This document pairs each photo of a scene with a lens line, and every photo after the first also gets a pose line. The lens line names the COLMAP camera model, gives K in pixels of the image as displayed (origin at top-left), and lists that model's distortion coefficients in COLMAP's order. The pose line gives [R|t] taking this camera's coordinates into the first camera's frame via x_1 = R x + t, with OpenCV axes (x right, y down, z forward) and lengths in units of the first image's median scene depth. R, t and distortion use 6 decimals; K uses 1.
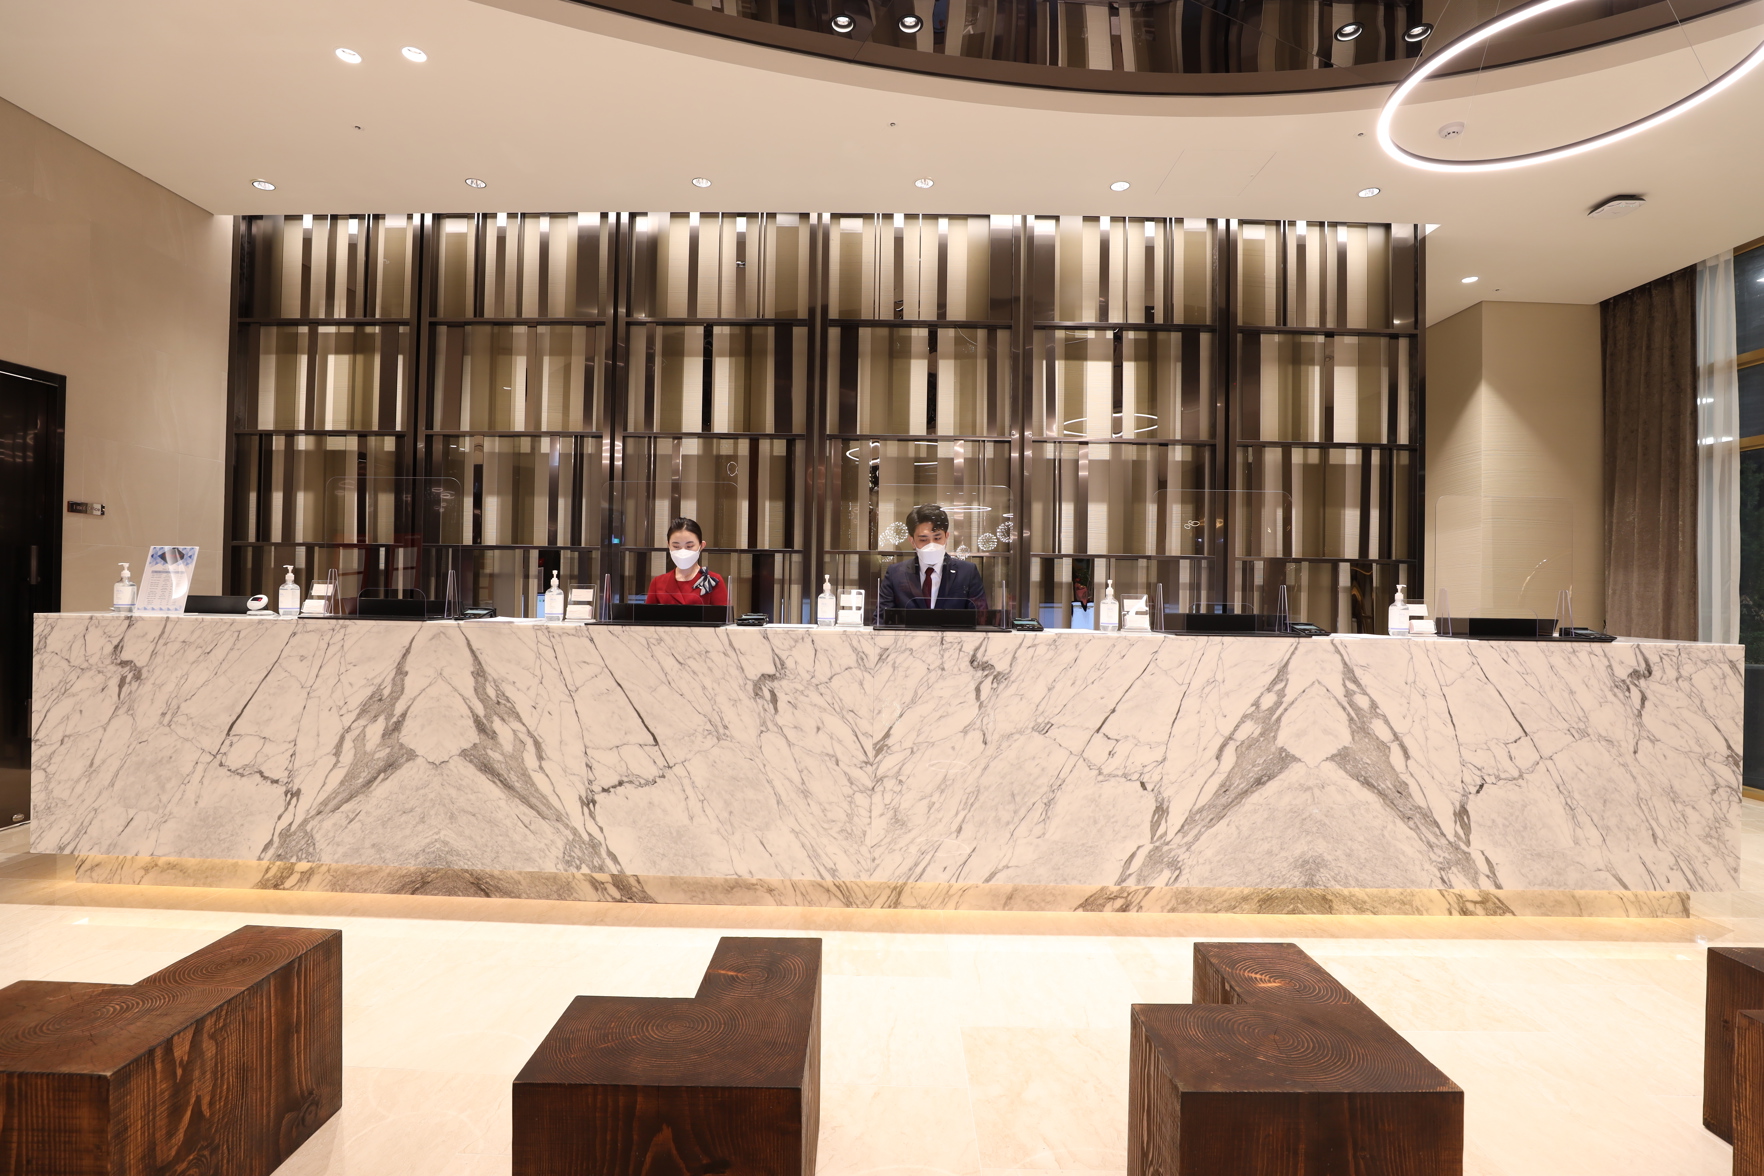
lens RADIAL K [[856.5, 0, 879.9], [0, 856.5, 583.6], [0, 0, 1]] dist [-0.034393, 0.015183]
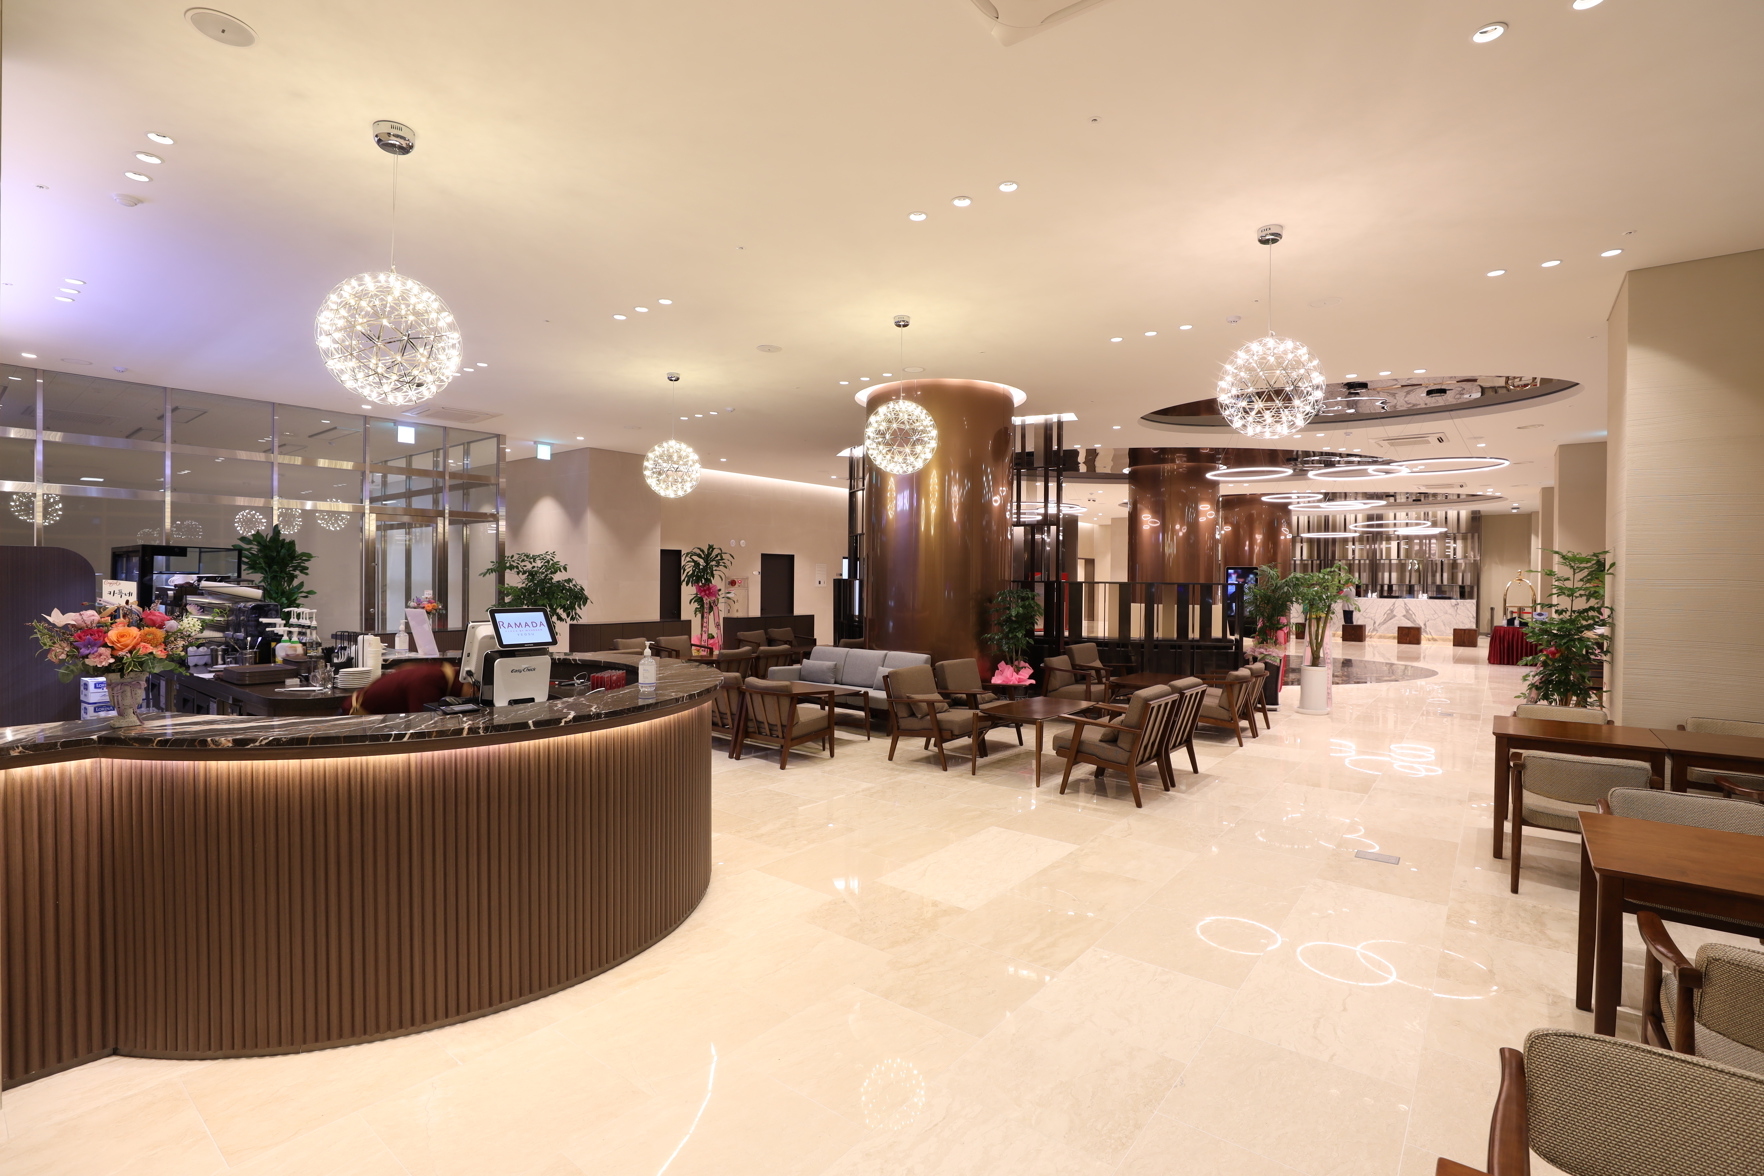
lens RADIAL K [[809.4, 0, 882.0], [0, 809.4, 588.0], [0, 0, 1]] dist [-0.020223, -0.000080]
pose [[0.773083, -0.001800, -0.634302, 1.399072], [0.004573, 0.999986, 0.002737, -0.057178], [0.634288, -0.005016, 0.773081, -6.627681]]
